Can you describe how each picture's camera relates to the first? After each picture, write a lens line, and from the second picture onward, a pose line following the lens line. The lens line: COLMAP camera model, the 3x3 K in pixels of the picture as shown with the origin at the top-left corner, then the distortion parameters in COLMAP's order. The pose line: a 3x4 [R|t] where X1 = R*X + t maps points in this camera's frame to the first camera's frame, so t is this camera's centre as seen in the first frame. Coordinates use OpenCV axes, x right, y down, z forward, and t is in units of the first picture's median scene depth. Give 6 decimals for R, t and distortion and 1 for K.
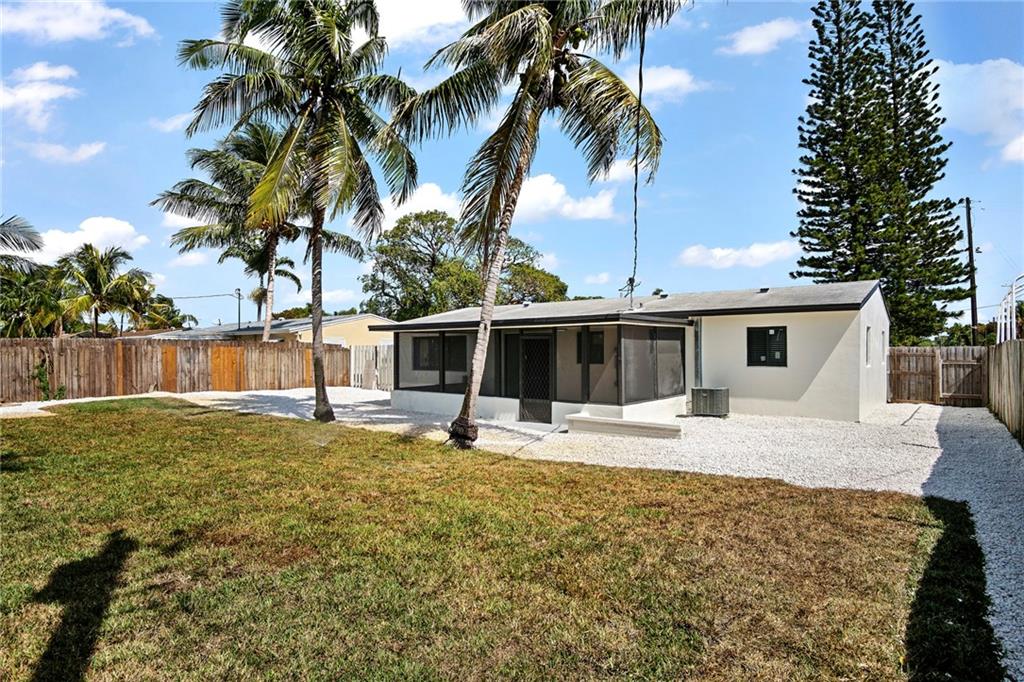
lens RADIAL K [[554.5, 0, 516.7], [0, 554.5, 333.7], [0, 0, 1]] dist [-0.032926, 0.005733]
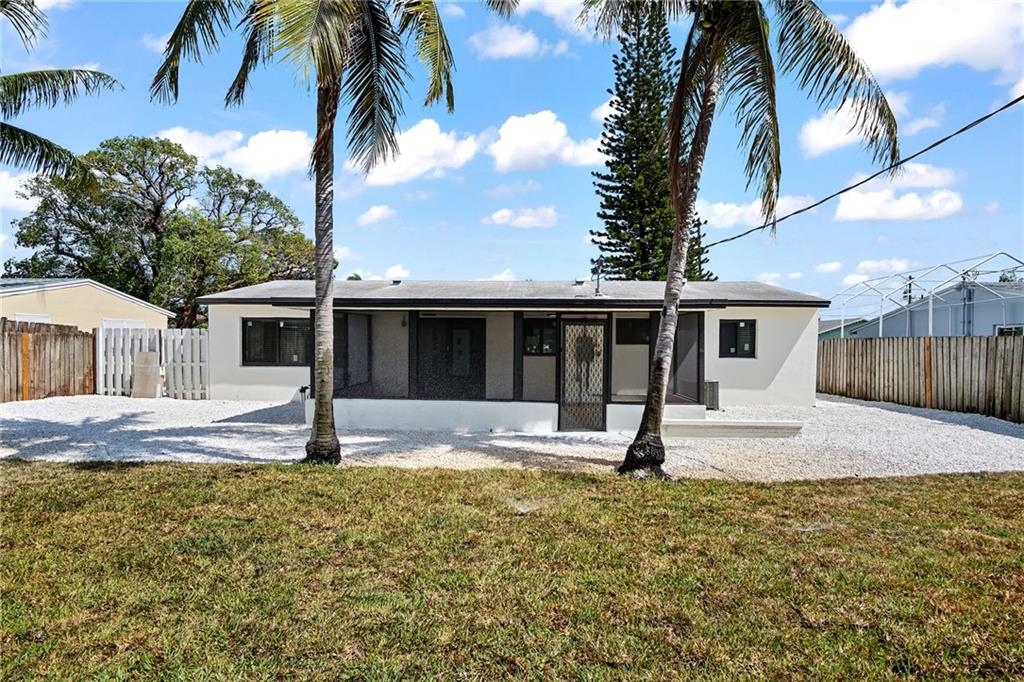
lens RADIAL K [[554.5, 0, 504.3], [0, 554.5, 346.6], [0, 0, 1]] dist [-0.032926, 0.005733]
pose [[0.810034, 0.002032, 0.586379, -0.370497], [-0.027591, 0.999018, 0.034654, 0.010567], [-0.585733, -0.044250, 0.809295, 0.306926]]
